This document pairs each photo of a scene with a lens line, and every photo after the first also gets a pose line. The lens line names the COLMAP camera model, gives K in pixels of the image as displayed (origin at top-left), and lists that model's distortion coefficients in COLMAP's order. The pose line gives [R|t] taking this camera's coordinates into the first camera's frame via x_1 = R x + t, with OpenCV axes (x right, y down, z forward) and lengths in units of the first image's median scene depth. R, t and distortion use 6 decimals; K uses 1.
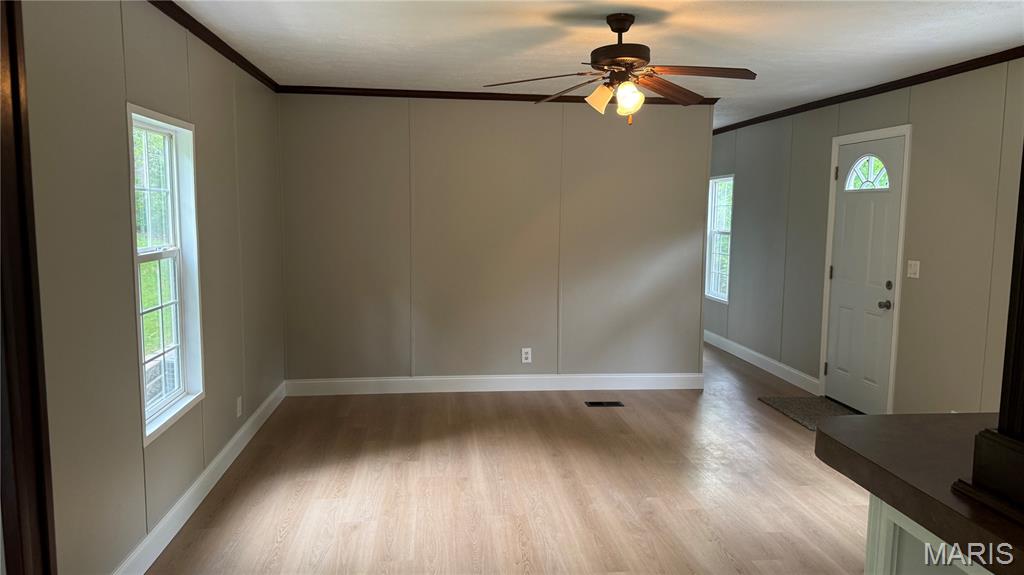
lens RADIAL K [[722.5, 0, 512.0], [0, 722.5, 287.5], [0, 0, 1]] dist [0.103665, -0.143070]
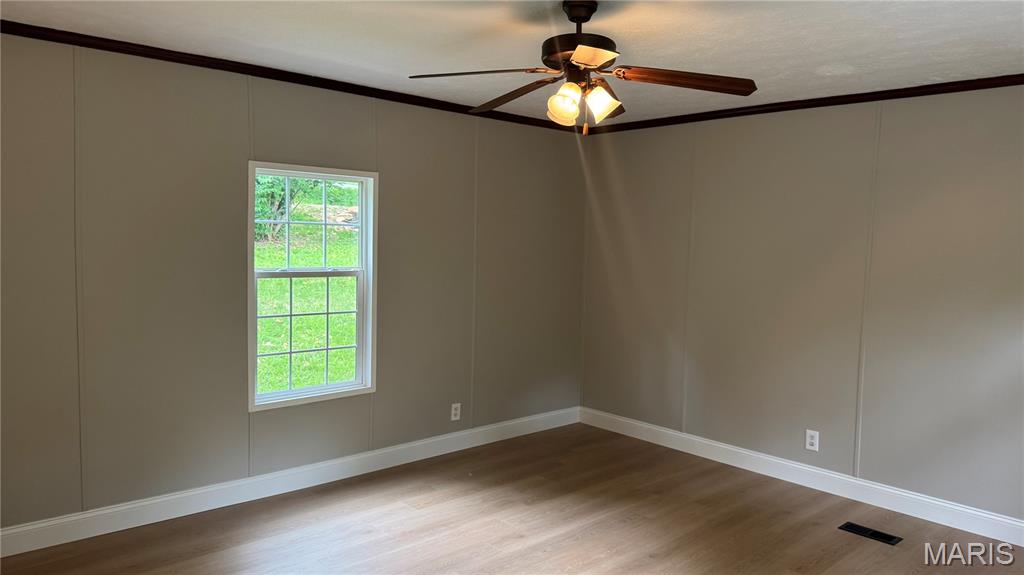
lens RADIAL K [[704.0, 0, 512.0], [0, 704.0, 287.5], [0, 0, 1]] dist [0.072983, -0.133998]
pose [[0.594991, 0.063153, -0.801248, 0.555055], [-0.107158, 0.994241, -0.001209, -0.040070], [0.796557, 0.086579, 0.598332, 0.387448]]
